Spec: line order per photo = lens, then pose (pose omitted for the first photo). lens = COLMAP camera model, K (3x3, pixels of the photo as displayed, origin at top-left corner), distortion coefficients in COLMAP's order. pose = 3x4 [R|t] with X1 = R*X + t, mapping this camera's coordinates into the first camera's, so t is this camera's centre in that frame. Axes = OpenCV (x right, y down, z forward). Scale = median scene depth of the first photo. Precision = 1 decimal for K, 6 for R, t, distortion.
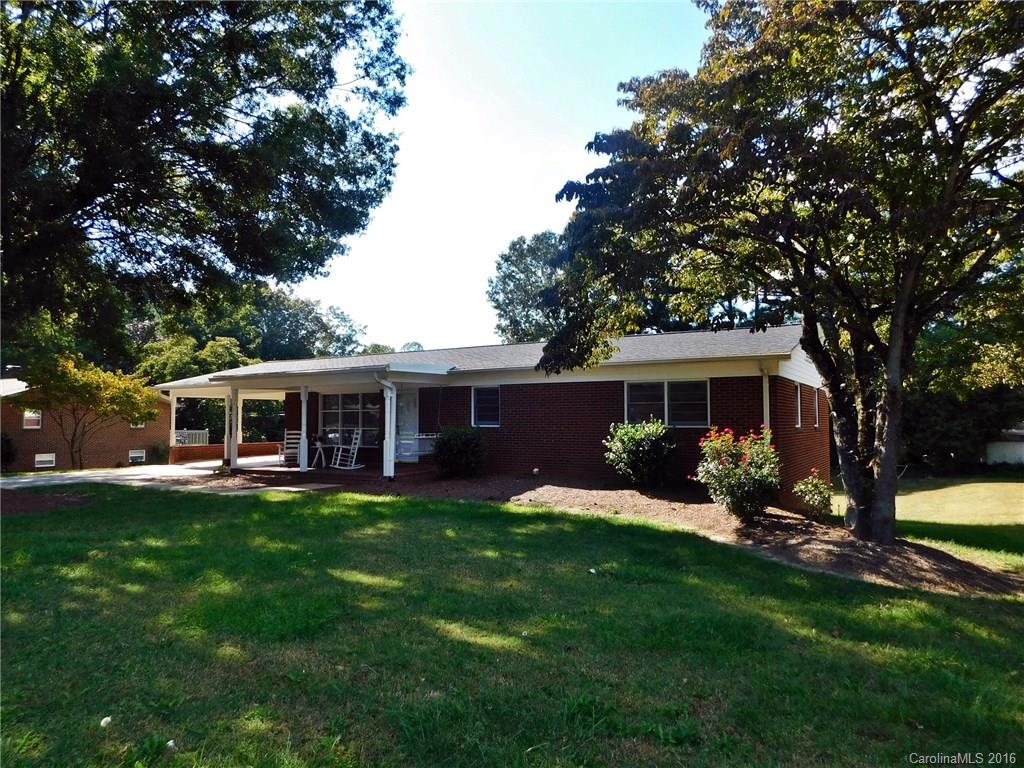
lens RADIAL K [[677.3, 0, 512.0], [0, 677.3, 384.1], [0, 0, 1]] dist [-0.024013, 0.006130]
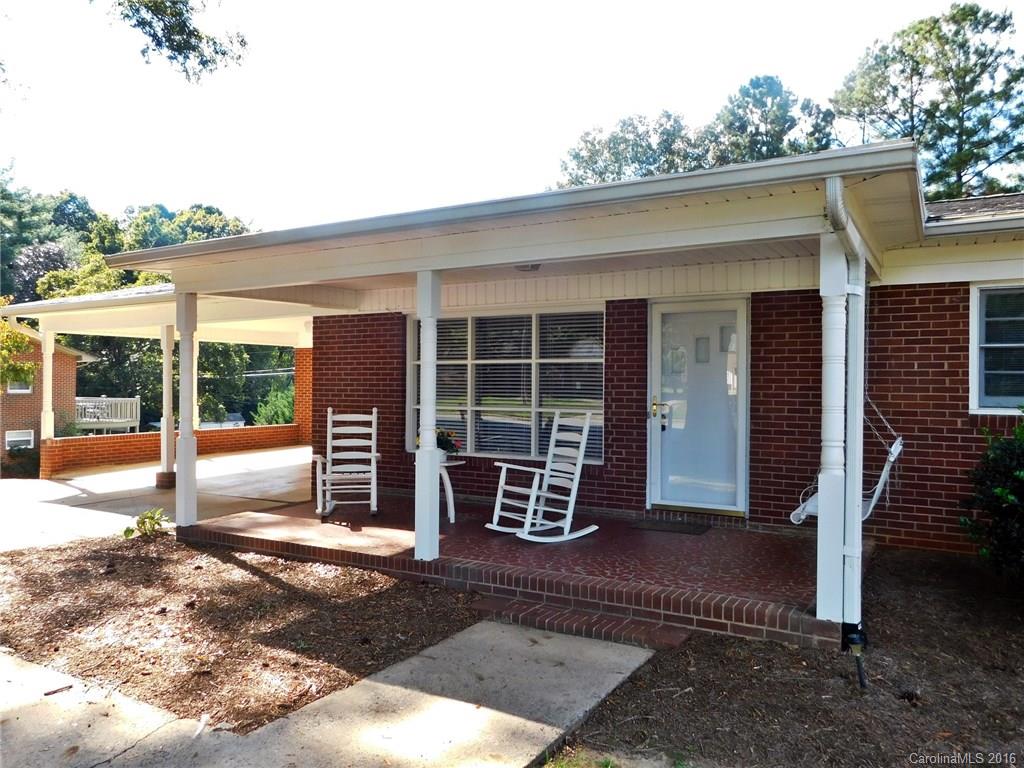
lens RADIAL K [[749.3, 0, 512.4], [0, 749.3, 383.1], [0, 0, 1]] dist [0.034822, 0.000289]
pose [[0.999648, 0.009787, 0.024675, -0.190024], [-0.011007, 0.998699, 0.049787, 0.023588], [-0.024155, -0.050041, 0.998455, 0.456392]]
